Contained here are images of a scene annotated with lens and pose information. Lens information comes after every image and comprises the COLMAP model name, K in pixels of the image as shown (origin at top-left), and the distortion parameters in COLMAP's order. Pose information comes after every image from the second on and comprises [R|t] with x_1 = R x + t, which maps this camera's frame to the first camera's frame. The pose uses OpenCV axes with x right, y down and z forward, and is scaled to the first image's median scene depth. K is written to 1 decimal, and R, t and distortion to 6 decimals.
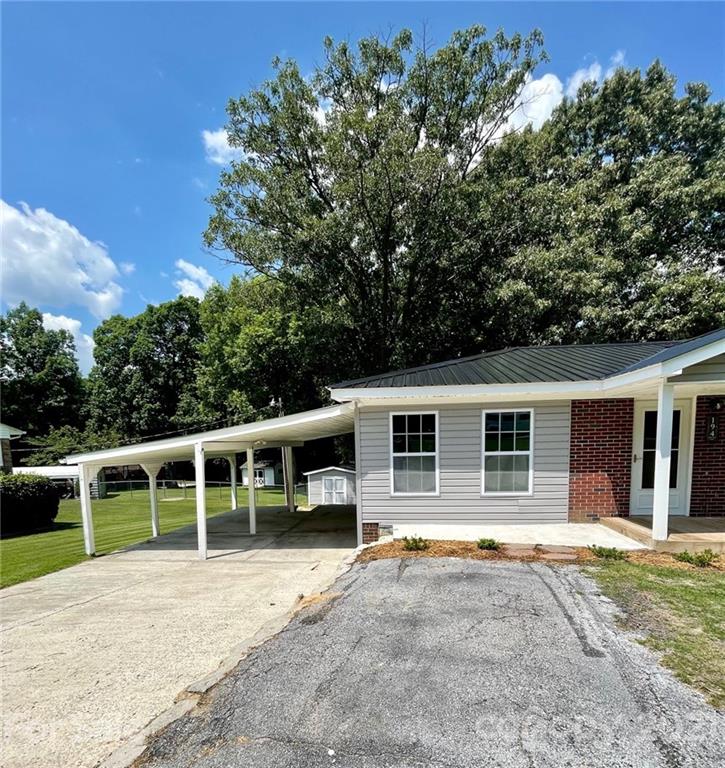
lens RADIAL K [[389.2, 0, 364.4], [0, 389.2, 475.7], [0, 0, 1]] dist [0.009368, -0.003464]
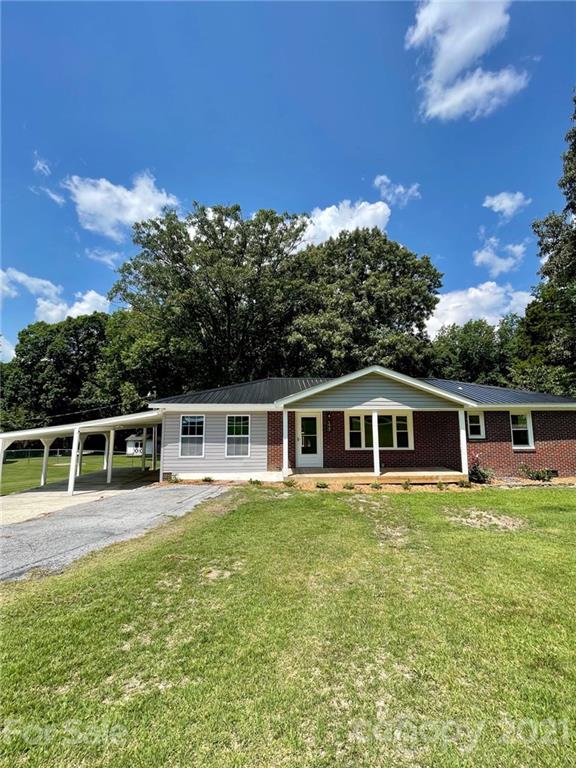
lens RADIAL K [[307.8, 0, 289.2], [0, 307.8, 382.0], [0, 0, 1]] dist [0.004271, 0.000194]
pose [[0.988919, 0.037033, 0.143760, 0.109165], [-0.006775, 0.978635, -0.205493, -0.001643], [-0.148299, 0.202242, 0.968042, -0.186863]]
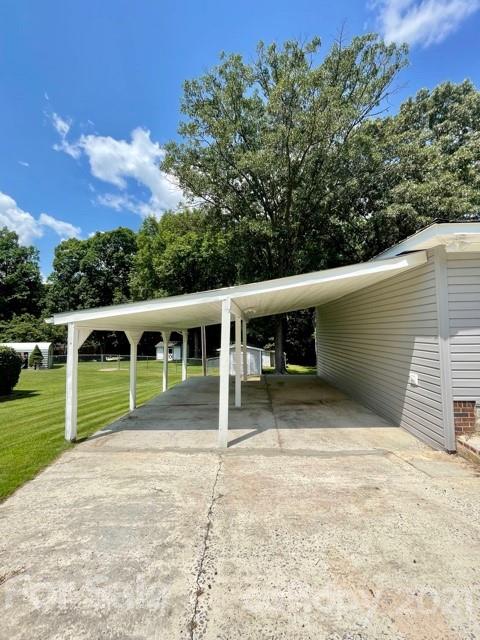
lens RADIAL K [[256.5, 0, 241.6], [0, 256.5, 316.6], [0, 0, 1]] dist [0.004271, 0.000194]
pose [[0.998112, 0.018247, 0.058645, -0.133437], [-0.009442, 0.989086, -0.147037, 0.010964], [-0.060688, 0.146206, 0.987391, 0.148326]]
